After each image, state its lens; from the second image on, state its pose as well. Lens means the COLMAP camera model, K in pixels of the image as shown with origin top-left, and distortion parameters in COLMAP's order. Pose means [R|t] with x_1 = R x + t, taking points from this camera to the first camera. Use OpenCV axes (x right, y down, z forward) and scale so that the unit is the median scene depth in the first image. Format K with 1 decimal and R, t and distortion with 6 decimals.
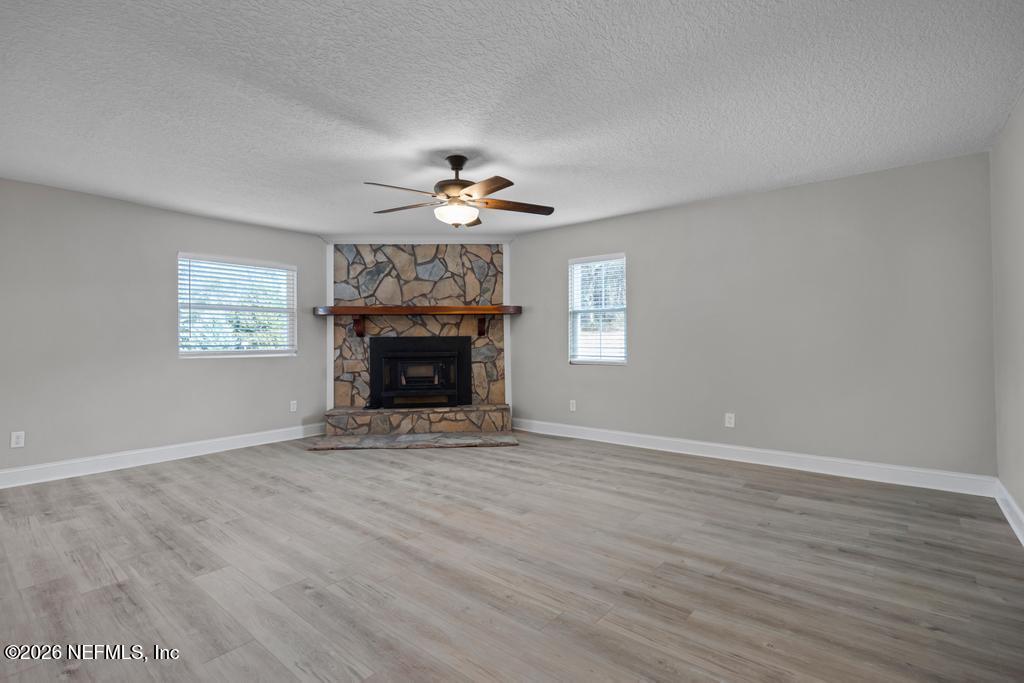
lens RADIAL K [[485.2, 0, 513.1], [0, 485.2, 339.4], [0, 0, 1]] dist [-0.012992, -0.000049]
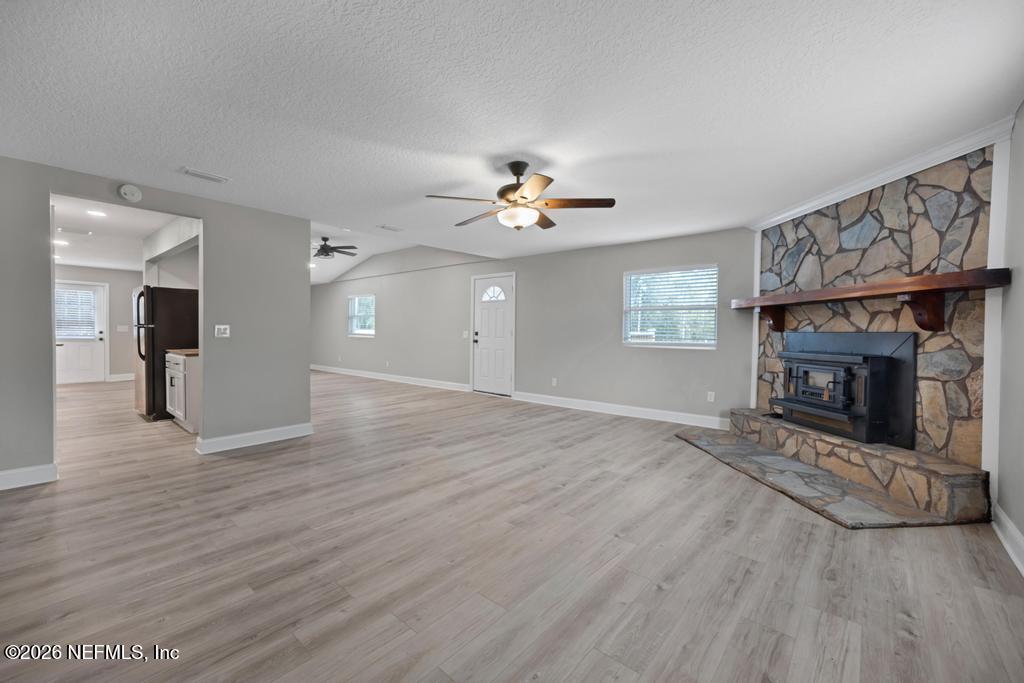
lens RADIAL K [[416.1, 0, 514.5], [0, 416.1, 340.0], [0, 0, 1]] dist [0.004065, 0.000271]
pose [[-0.034105, 0.025779, -0.999086, 0.434525], [-0.008065, 0.999628, 0.026069, -0.006359], [0.999386, 0.008946, -0.033884, 0.552939]]
